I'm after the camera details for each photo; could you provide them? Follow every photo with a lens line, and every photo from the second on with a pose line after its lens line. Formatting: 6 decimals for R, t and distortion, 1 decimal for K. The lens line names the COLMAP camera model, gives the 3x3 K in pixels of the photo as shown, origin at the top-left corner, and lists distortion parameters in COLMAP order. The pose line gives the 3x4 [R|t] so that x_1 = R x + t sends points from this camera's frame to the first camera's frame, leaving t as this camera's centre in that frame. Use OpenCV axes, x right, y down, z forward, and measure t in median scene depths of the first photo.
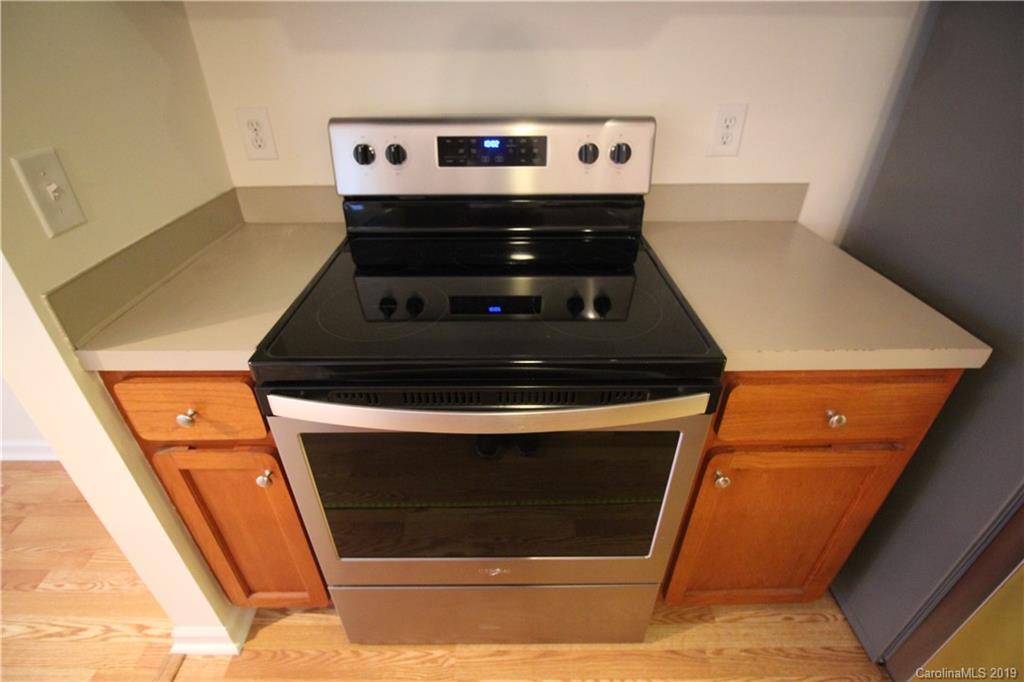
lens RADIAL K [[475.2, 0, 507.9], [0, 475.2, 332.2], [0, 0, 1]] dist [0.001497, -0.014373]
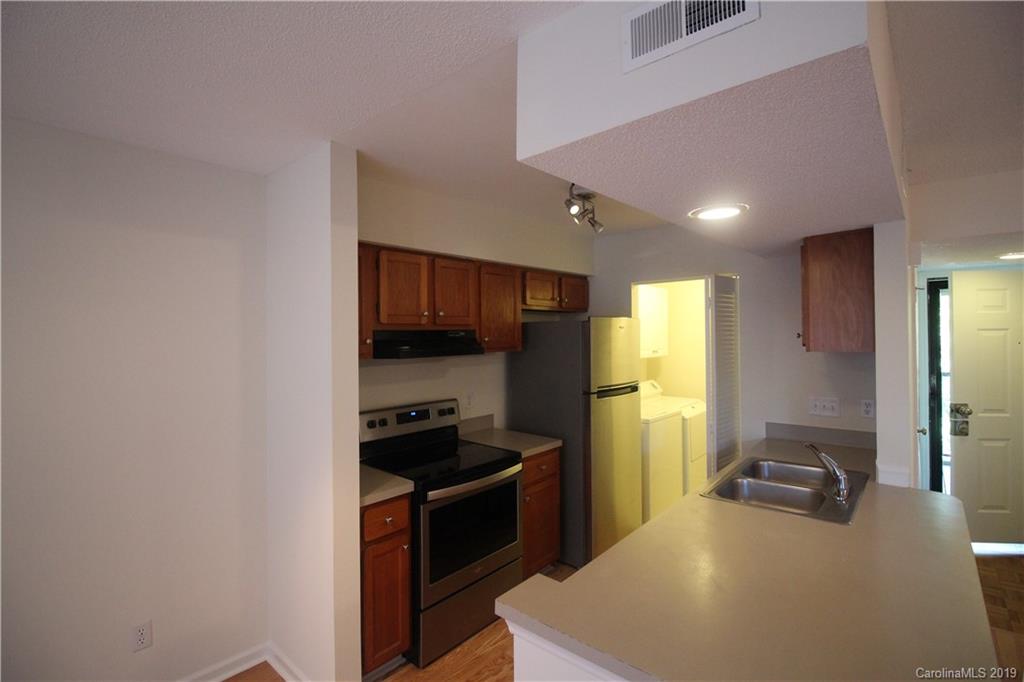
lens RADIAL K [[475.2, 0, 507.9], [0, 475.2, 332.2], [0, 0, 1]] dist [0.001497, -0.014373]
pose [[0.670215, 0.001495, 0.742165, -1.646447], [0.397502, 0.843749, -0.360666, 0.387922], [-0.626740, 0.536736, 0.564899, -1.077720]]
